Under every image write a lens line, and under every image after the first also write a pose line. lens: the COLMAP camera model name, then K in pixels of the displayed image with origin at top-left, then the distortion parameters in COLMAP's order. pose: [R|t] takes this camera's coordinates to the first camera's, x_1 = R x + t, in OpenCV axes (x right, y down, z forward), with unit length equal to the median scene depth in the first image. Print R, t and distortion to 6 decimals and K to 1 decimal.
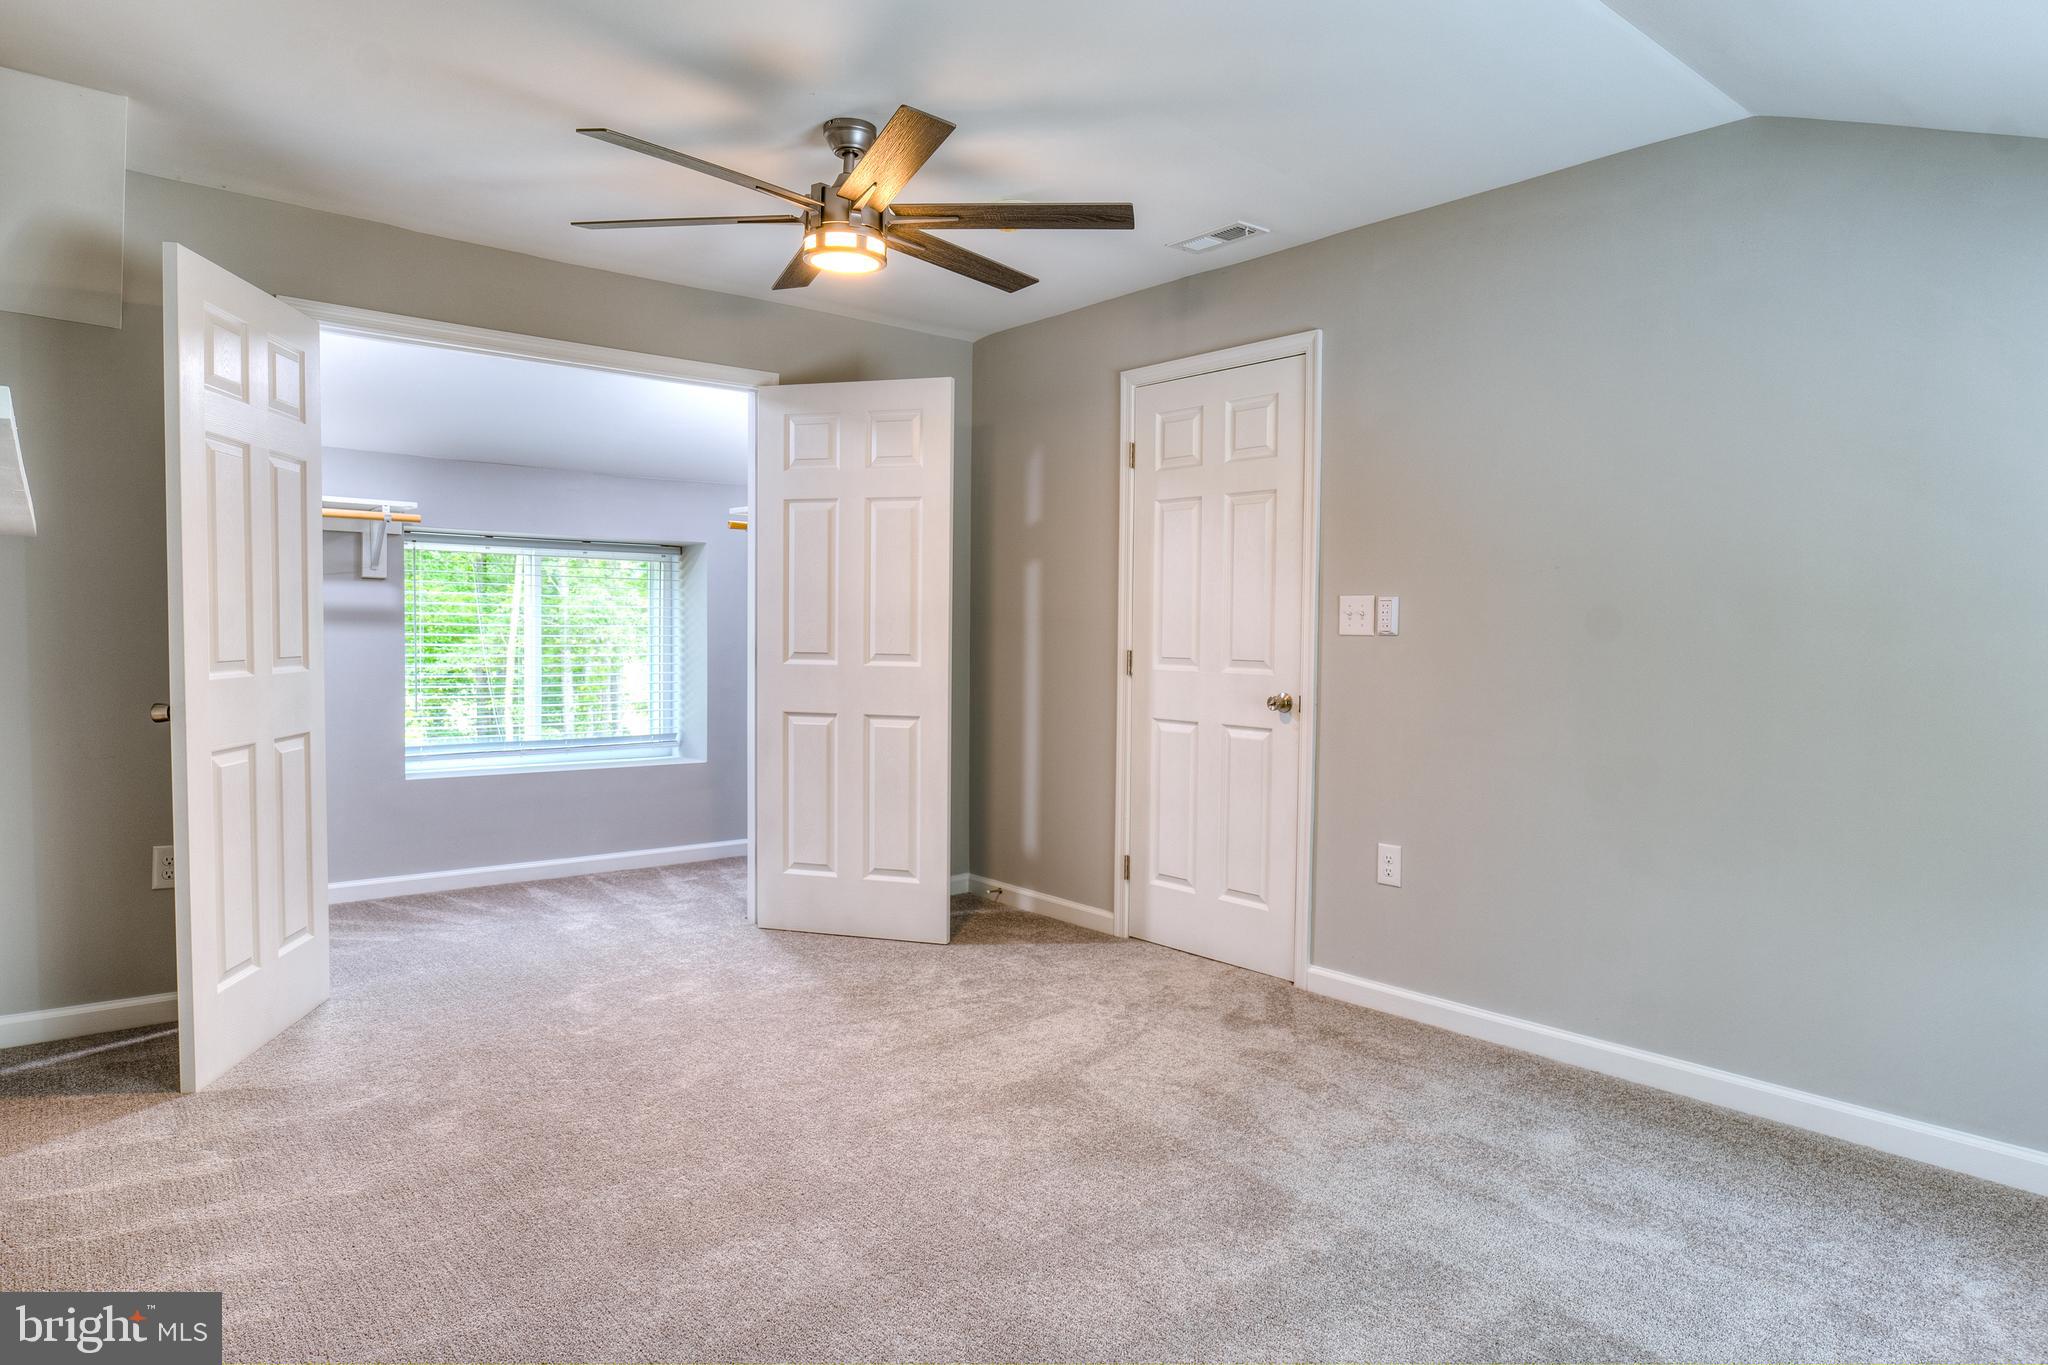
lens RADIAL K [[1218.9, 0, 1018.1], [0, 1218.9, 687.3], [0, 0, 1]] dist [-0.047633, 0.027852]
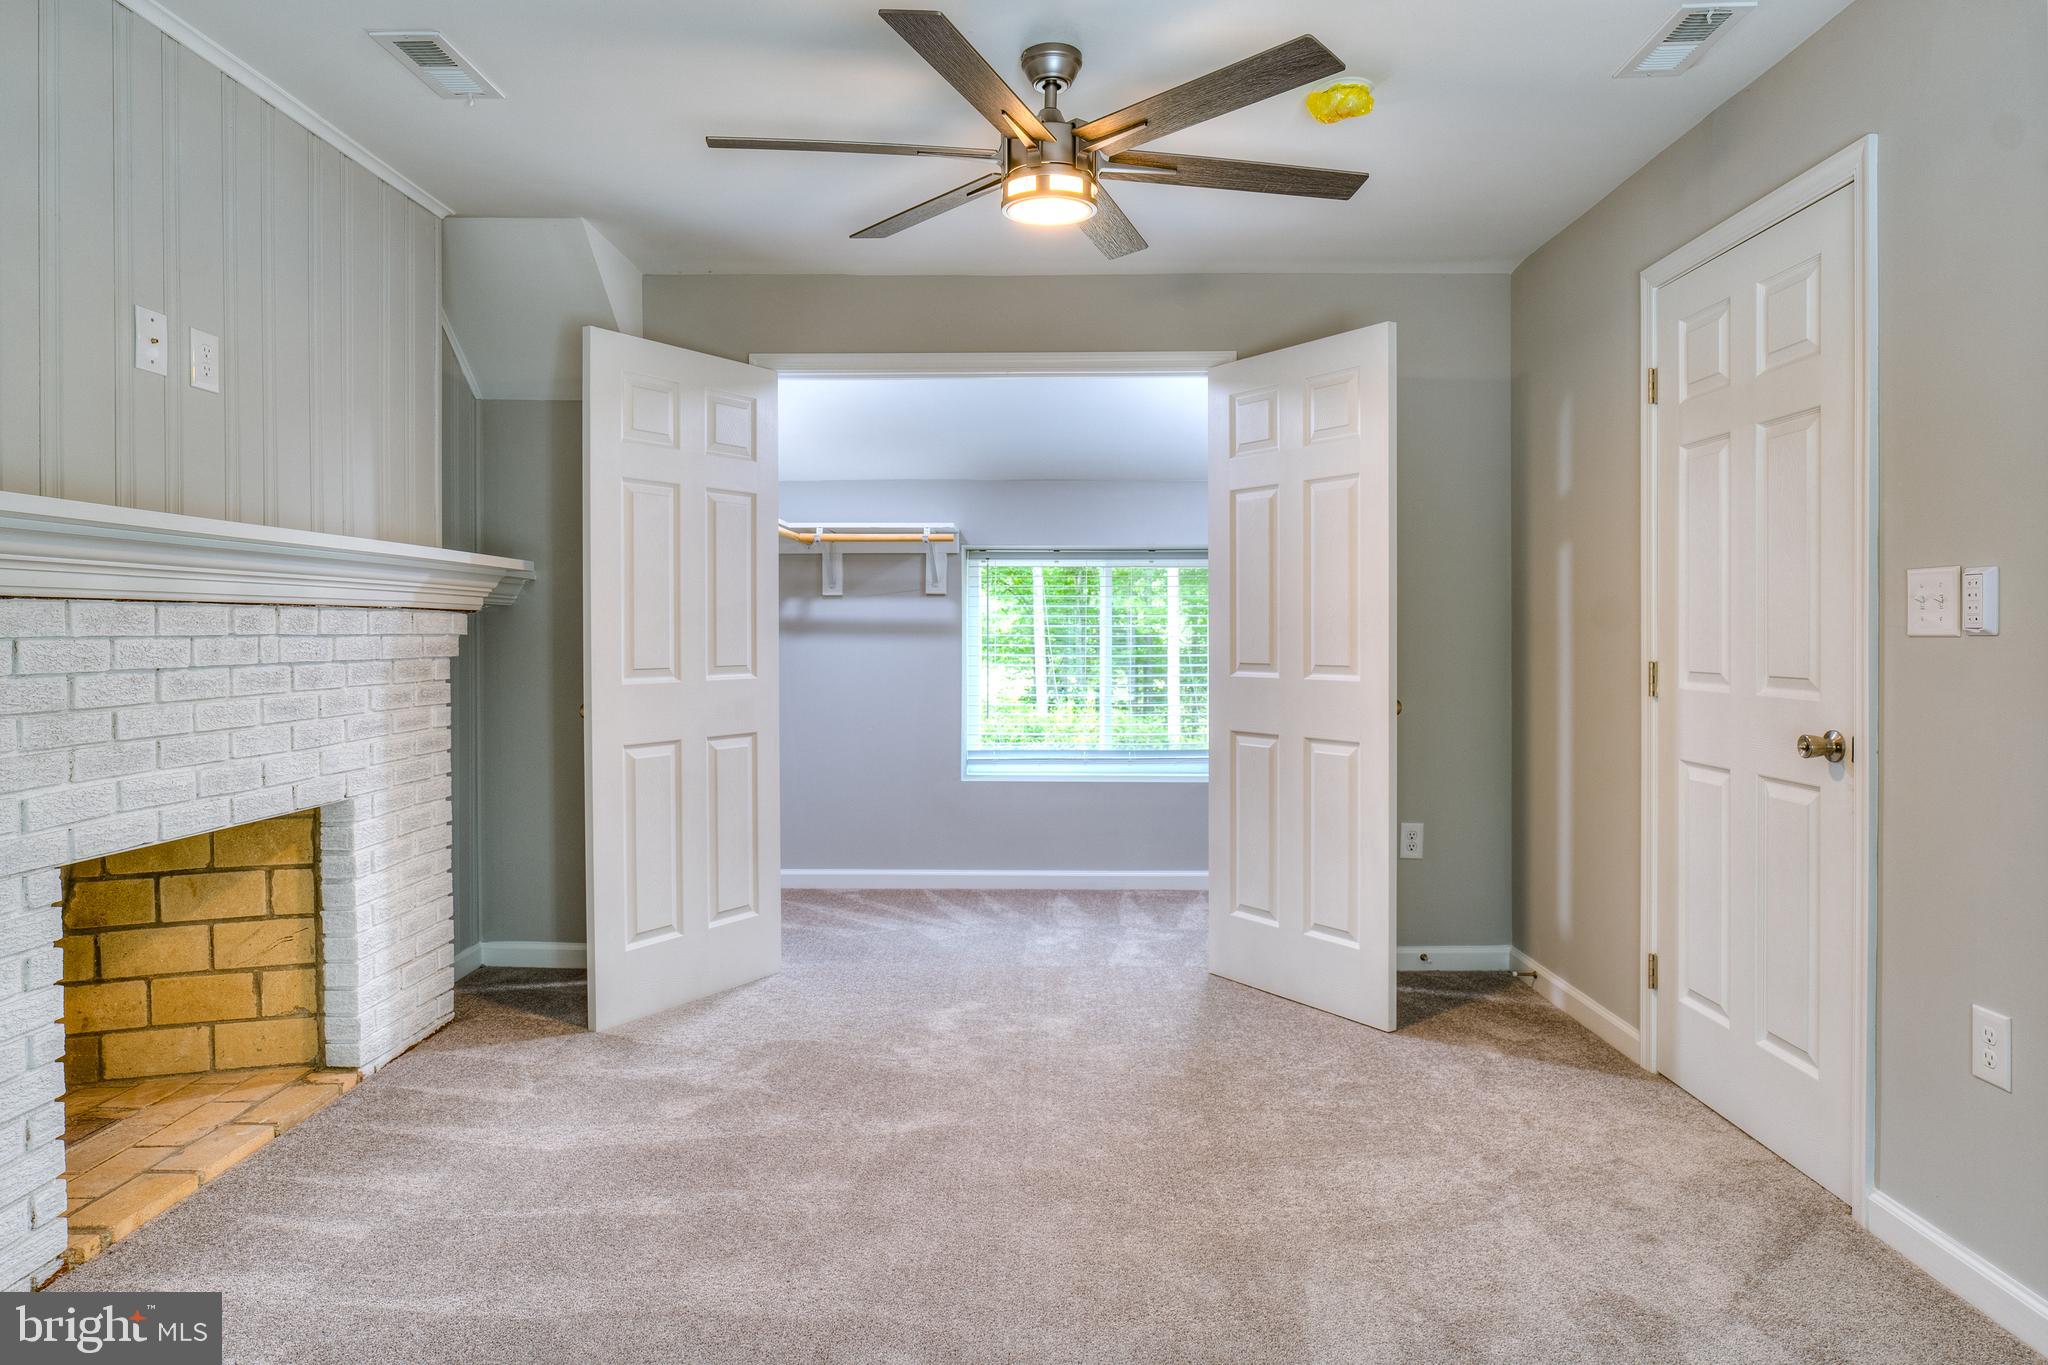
lens RADIAL K [[1218.9, 0, 1001.4], [0, 1218.9, 647.3], [0, 0, 1]] dist [-0.047633, 0.027852]
pose [[0.751387, -0.006344, -0.659831, 0.290919], [-0.020838, 0.999227, -0.033336, -0.008089], [0.659532, 0.038798, 0.750674, 0.249534]]
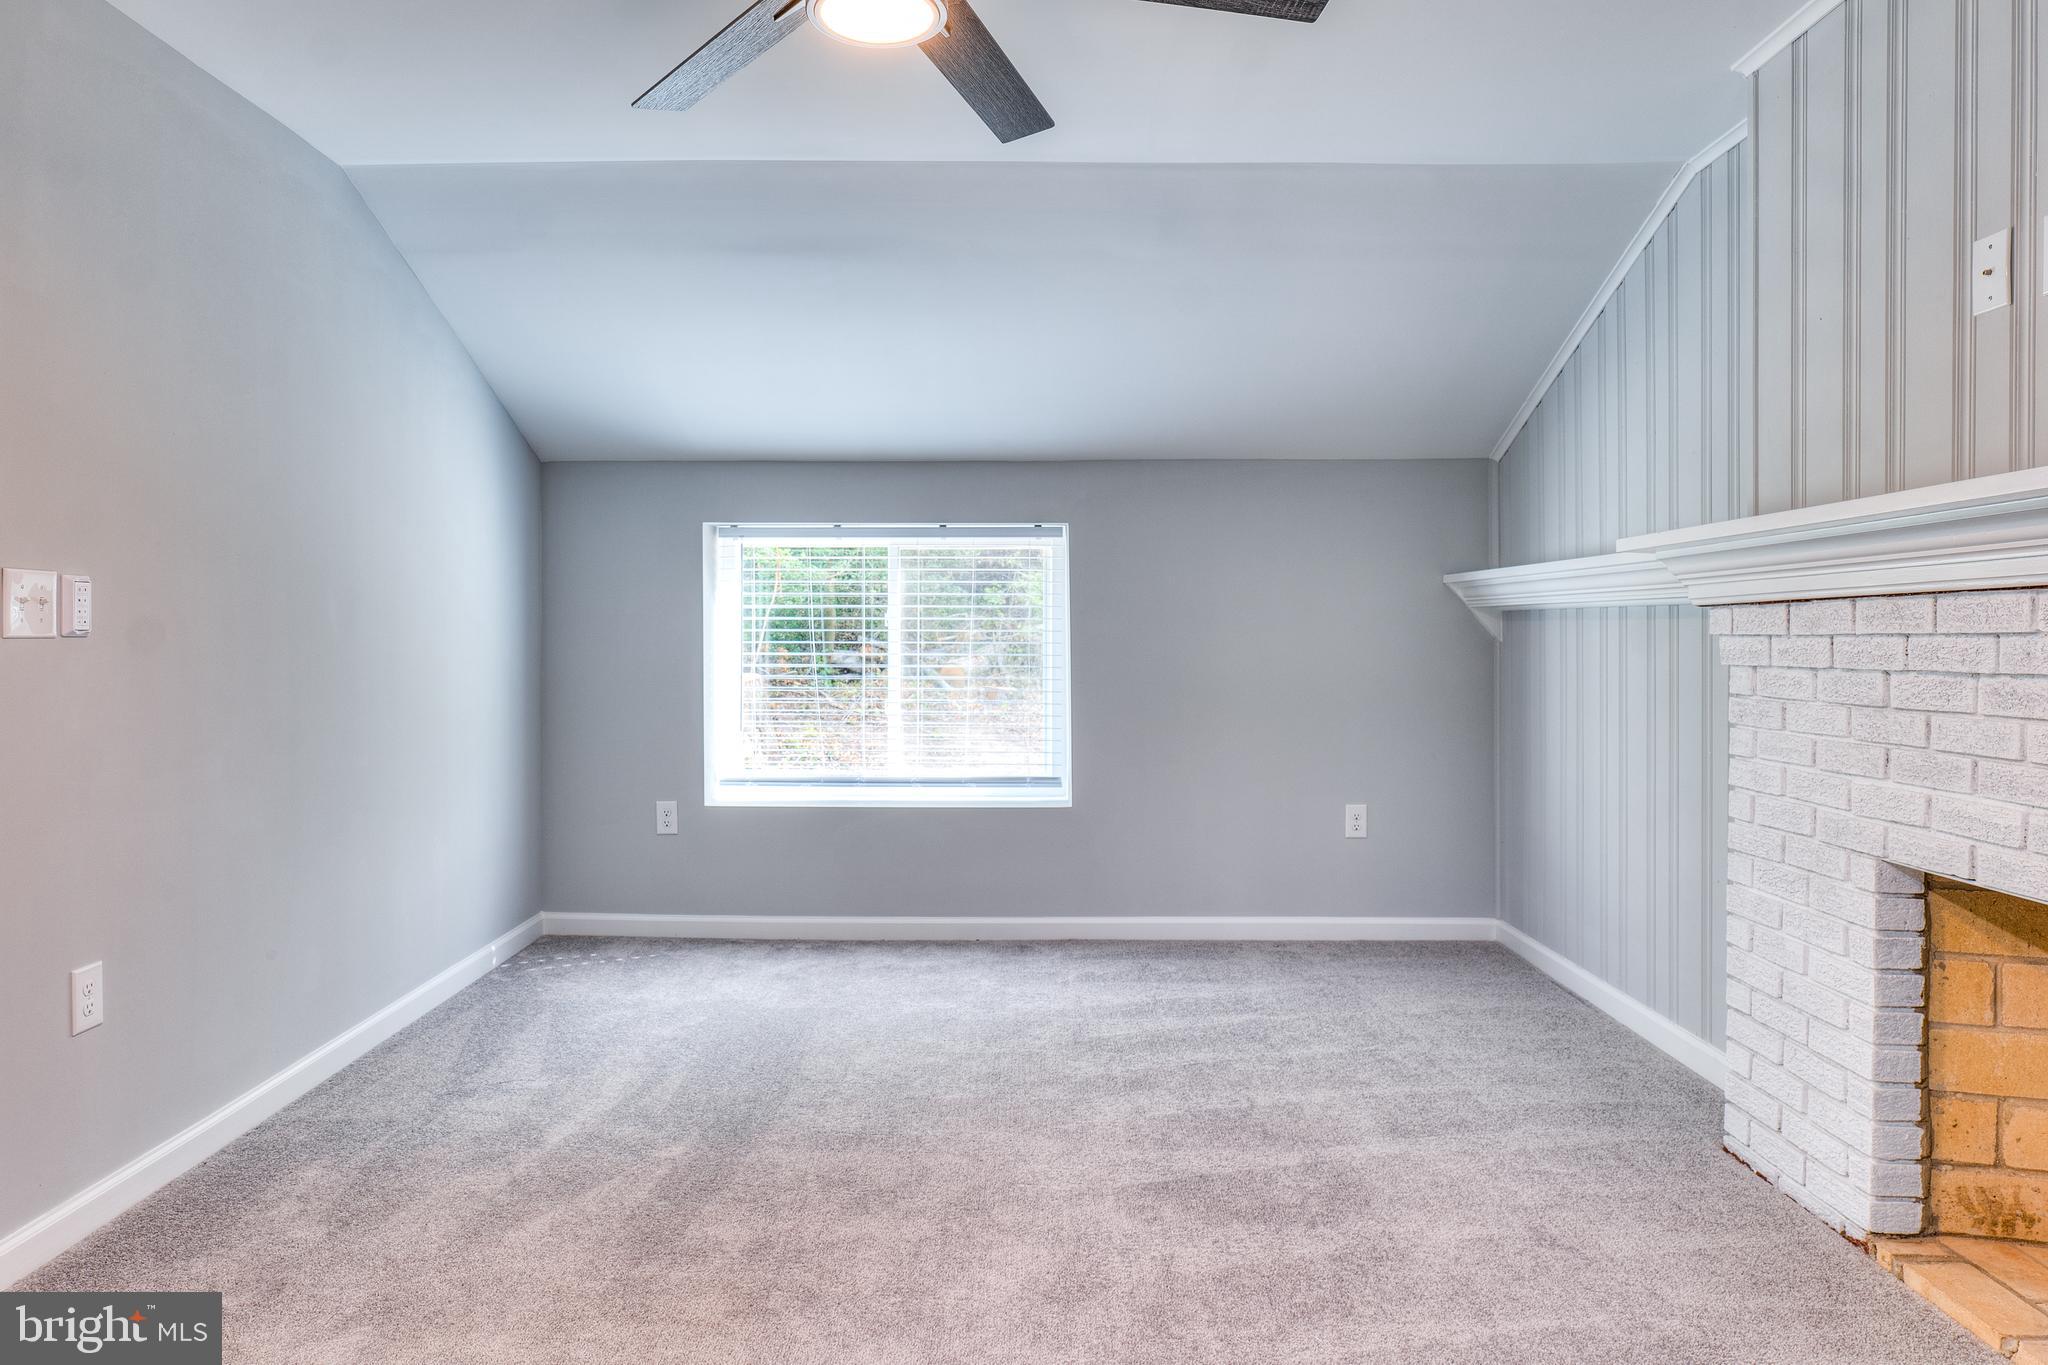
lens RADIAL K [[1218.9, 0, 1022.8], [0, 1218.9, 663.8], [0, 0, 1]] dist [-0.047633, 0.027852]
pose [[-0.789019, -0.026673, 0.613789, -0.410977], [0.020790, 0.997326, 0.070065, -0.054965], [-0.614017, 0.068043, -0.786355, 1.047836]]
